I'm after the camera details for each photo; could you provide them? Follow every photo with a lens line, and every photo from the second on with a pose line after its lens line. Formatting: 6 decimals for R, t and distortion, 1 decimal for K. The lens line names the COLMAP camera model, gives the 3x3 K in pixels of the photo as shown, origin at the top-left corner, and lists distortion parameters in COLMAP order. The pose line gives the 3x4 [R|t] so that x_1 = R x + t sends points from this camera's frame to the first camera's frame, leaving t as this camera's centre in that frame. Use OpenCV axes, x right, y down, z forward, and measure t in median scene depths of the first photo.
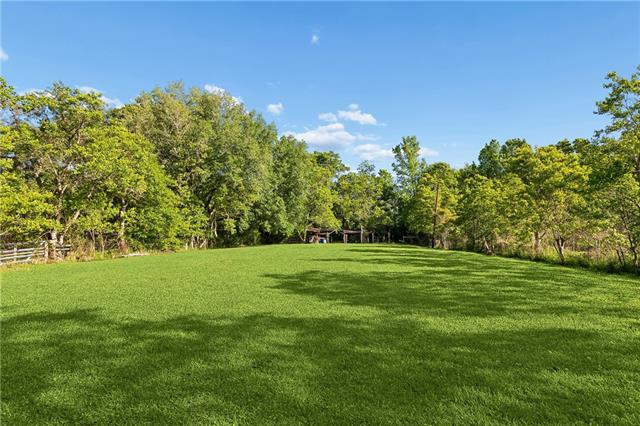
lens RADIAL K [[310.8, 0, 320.1], [0, 310.8, 212.0], [0, 0, 1]] dist [0.001803, 0.000010]
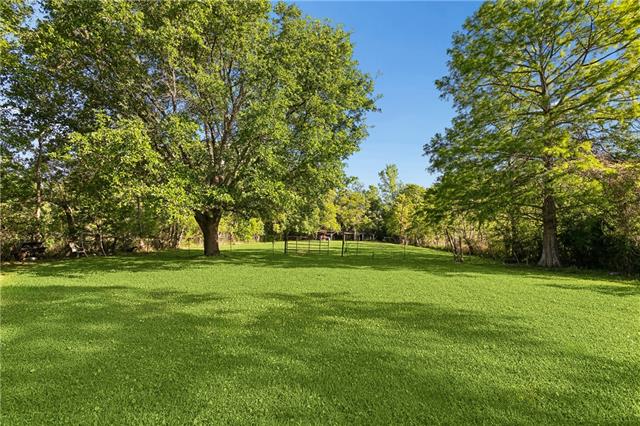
lens RADIAL K [[310.8, 0, 320.1], [0, 310.8, 211.4], [0, 0, 1]] dist [0.001803, 0.000010]
pose [[0.999414, 0.021970, 0.026230, -0.068452], [-0.021885, 0.999754, -0.003524, -0.029086], [-0.026301, 0.002947, 0.999650, -0.437726]]
